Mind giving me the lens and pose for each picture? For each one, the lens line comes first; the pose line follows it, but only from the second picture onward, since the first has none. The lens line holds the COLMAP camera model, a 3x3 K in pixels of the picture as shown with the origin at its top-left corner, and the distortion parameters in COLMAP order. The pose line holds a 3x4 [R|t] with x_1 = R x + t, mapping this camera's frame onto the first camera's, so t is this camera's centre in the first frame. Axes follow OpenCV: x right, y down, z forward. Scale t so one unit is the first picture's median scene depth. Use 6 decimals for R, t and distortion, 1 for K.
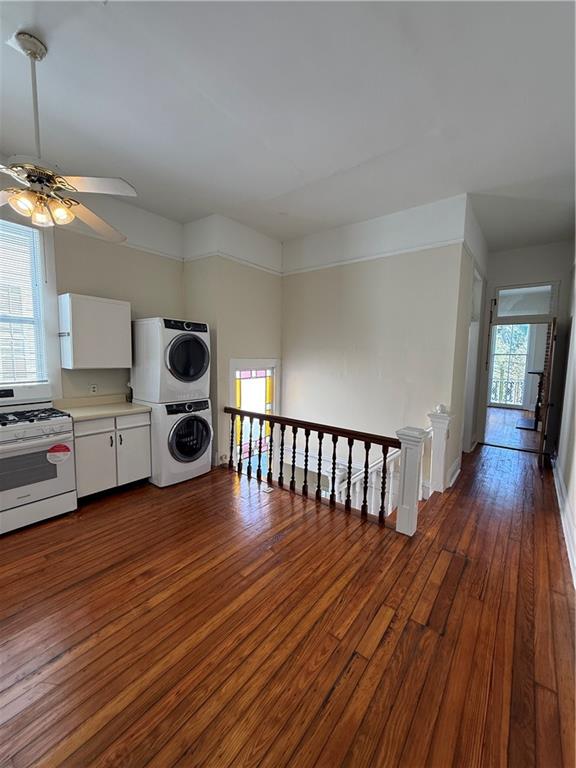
lens RADIAL K [[305.8, 0, 288.7], [0, 305.8, 382.5], [0, 0, 1]] dist [-0.000128, 0.000022]
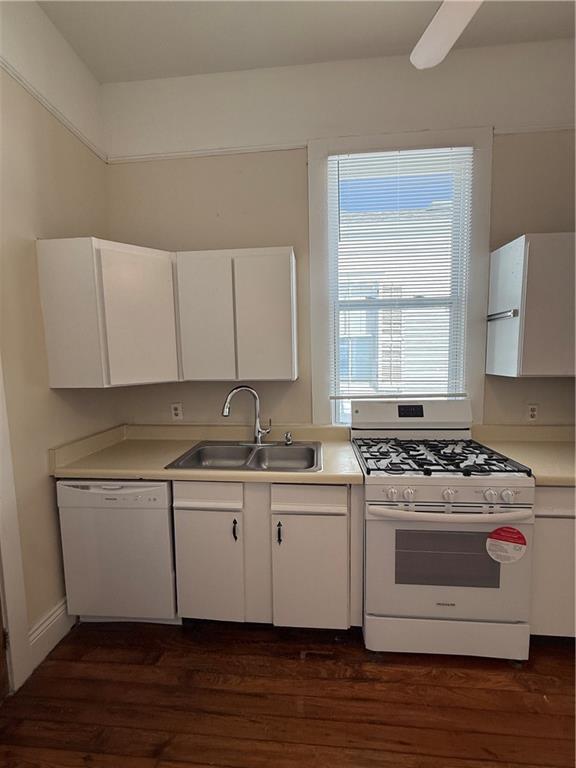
lens RADIAL K [[305.8, 0, 288.7], [0, 305.8, 382.5], [0, 0, 1]] dist [-0.000128, 0.000022]
pose [[0.549720, 0.044481, -0.834164, -0.485099], [-0.050503, 0.998524, 0.019963, -0.025264], [0.833821, 0.031153, 0.551155, 0.368707]]
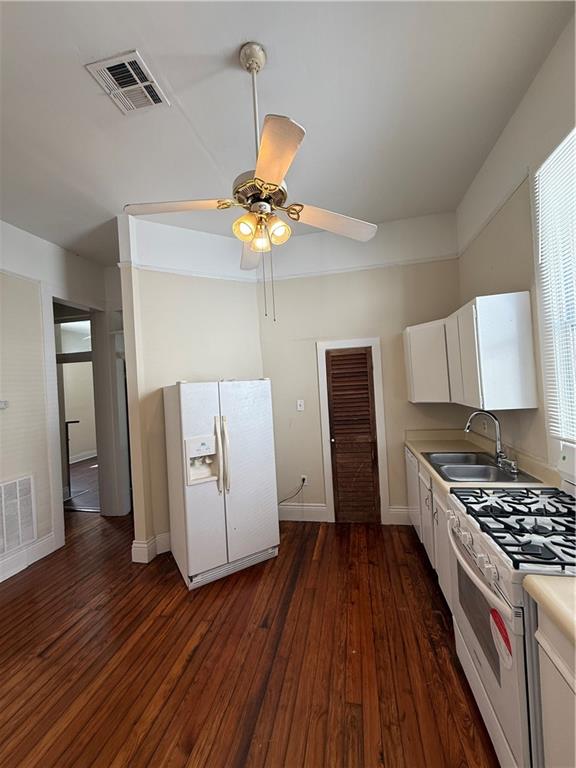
lens RADIAL K [[305.8, 0, 288.7], [0, 305.8, 382.5], [0, 0, 1]] dist [-0.000128, 0.000022]
pose [[-0.896521, 0.033007, -0.441770, -0.293711], [0.003481, 0.997715, 0.067481, -0.123959], [0.442988, 0.058960, -0.894587, 1.100640]]
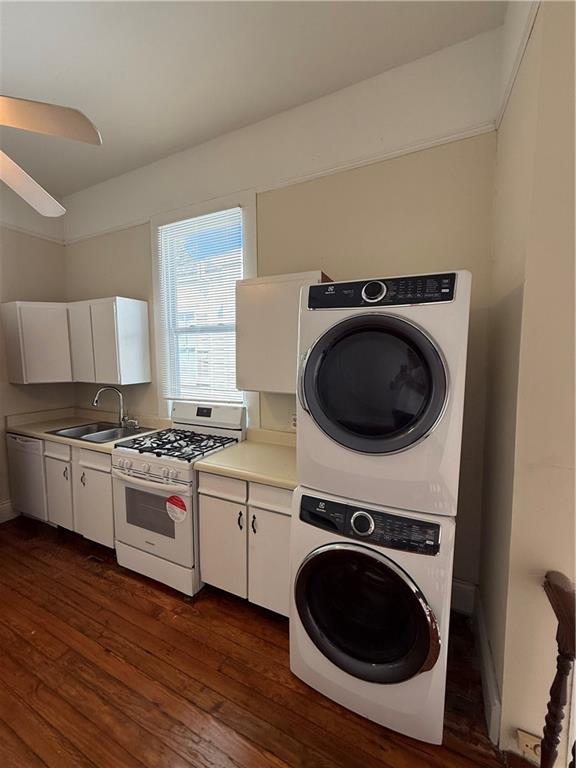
lens RADIAL K [[305.8, 0, 288.7], [0, 305.8, 382.5], [0, 0, 1]] dist [-0.000128, 0.000022]
pose [[0.215463, 0.064569, -0.974375, -0.012971], [-0.083831, 0.995351, 0.047421, -0.106024], [0.972907, 0.071466, 0.219875, 0.970801]]
